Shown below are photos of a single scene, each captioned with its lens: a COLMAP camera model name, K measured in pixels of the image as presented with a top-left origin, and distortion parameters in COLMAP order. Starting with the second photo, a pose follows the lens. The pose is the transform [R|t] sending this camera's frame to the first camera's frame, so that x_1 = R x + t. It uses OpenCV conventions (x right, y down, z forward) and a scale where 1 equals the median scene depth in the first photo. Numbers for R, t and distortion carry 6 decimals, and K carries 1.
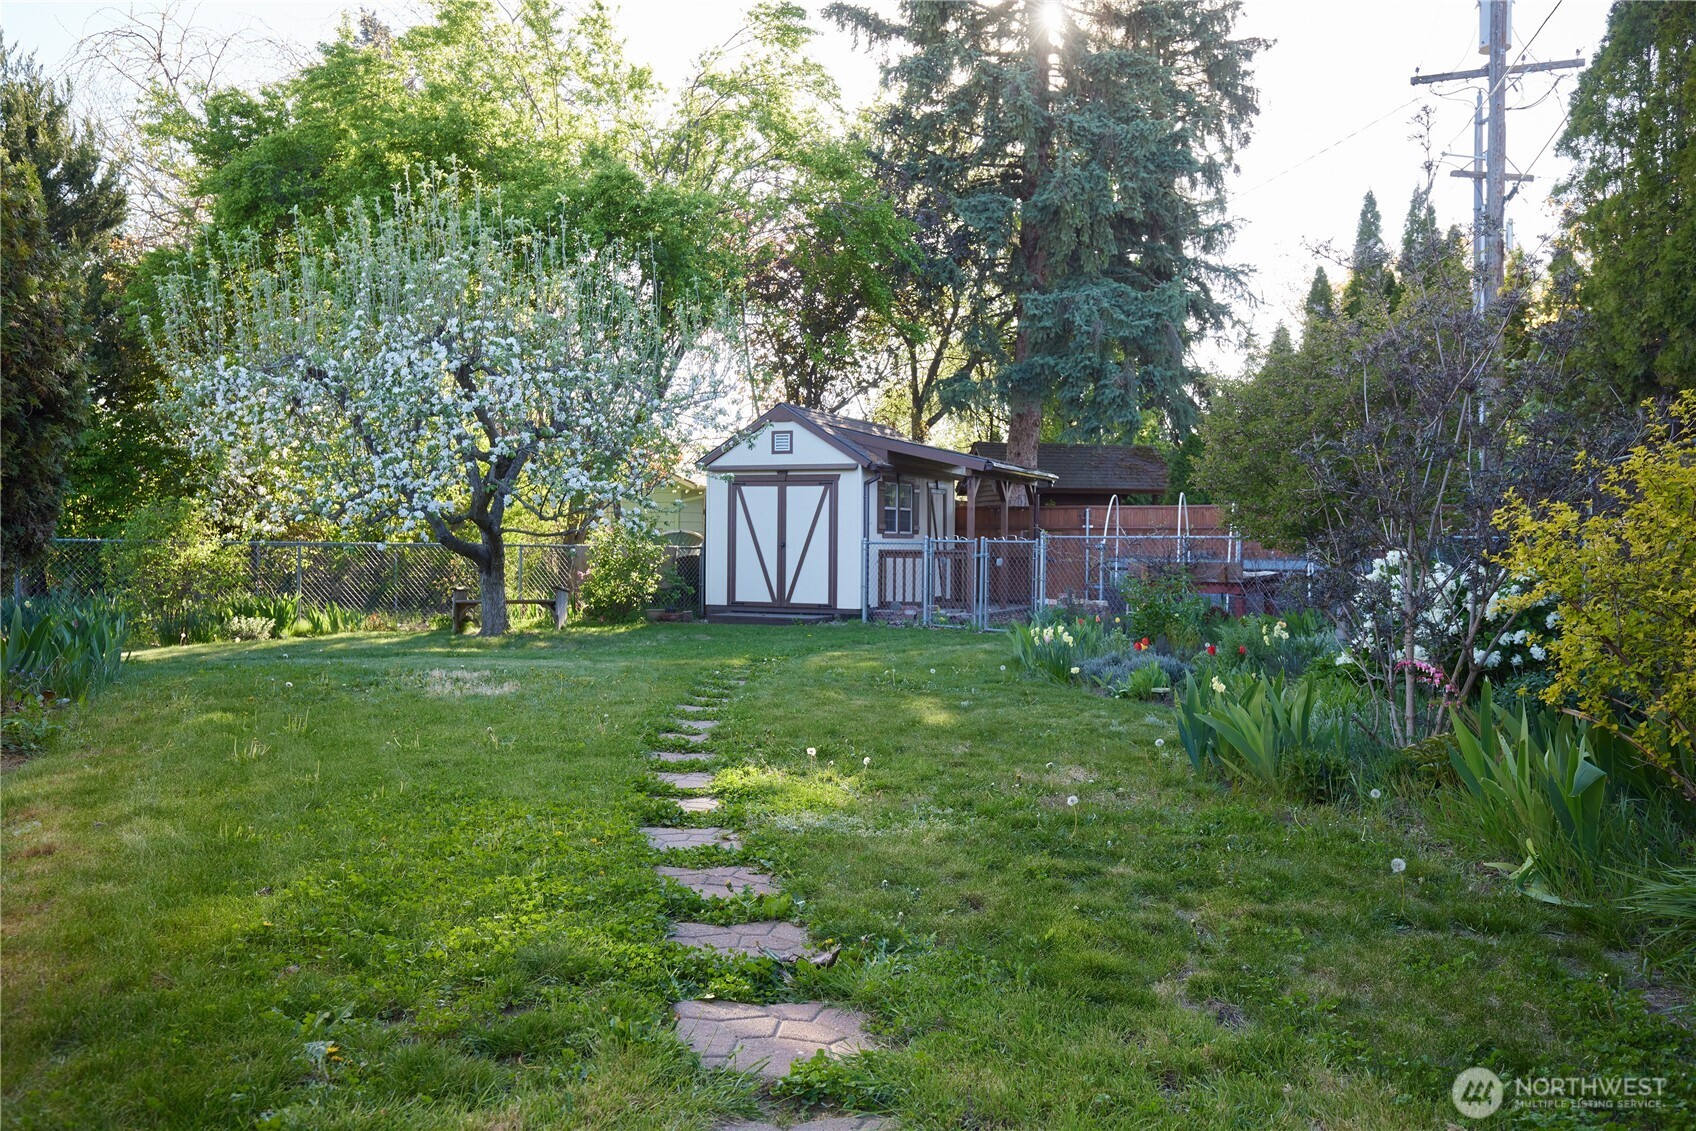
lens RADIAL K [[1465.2, 0, 847.8], [0, 1465.2, 568.9], [0, 0, 1]] dist [0.004305, 0.000630]
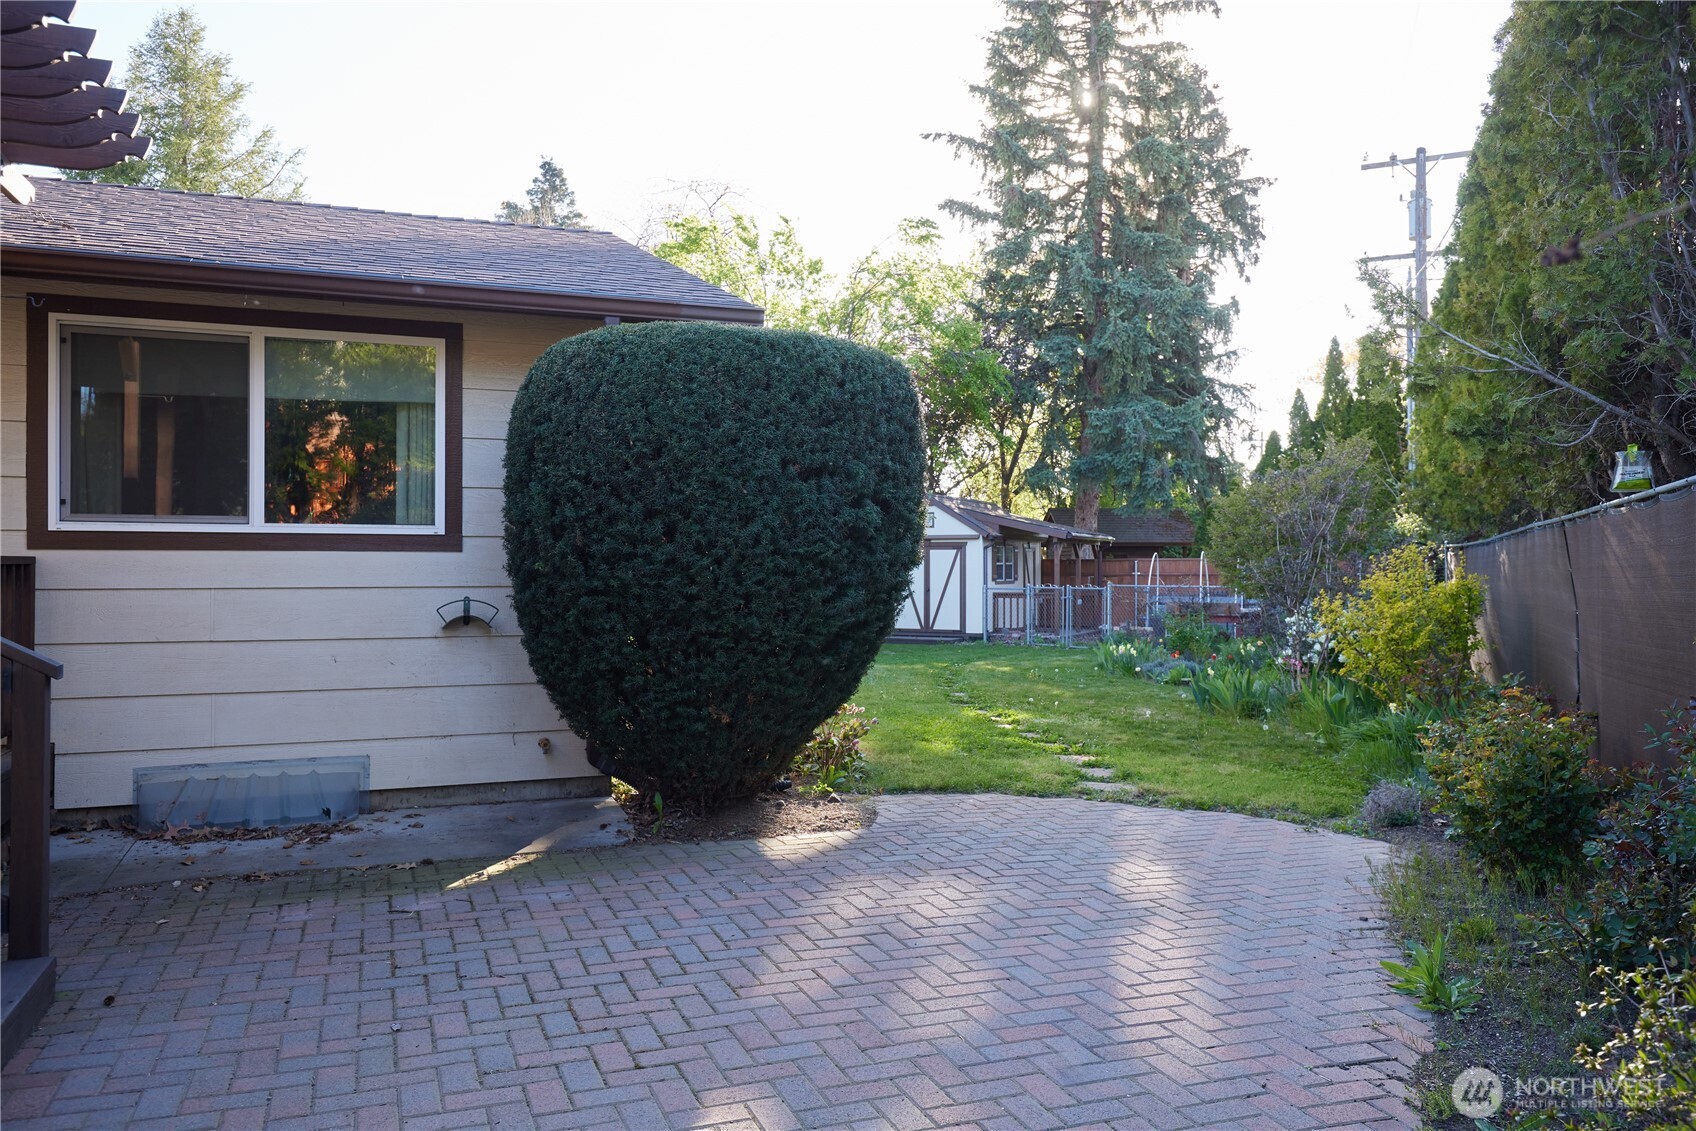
lens RADIAL K [[1271.4, 0, 847.9], [0, 1271.4, 563.7], [0, 0, 1]] dist [0.004459, 0.001286]
pose [[0.998475, -0.009762, -0.054344, -0.049223], [0.008429, 0.999660, -0.024694, -0.010556], [0.054567, 0.024198, 0.998217, -0.249384]]
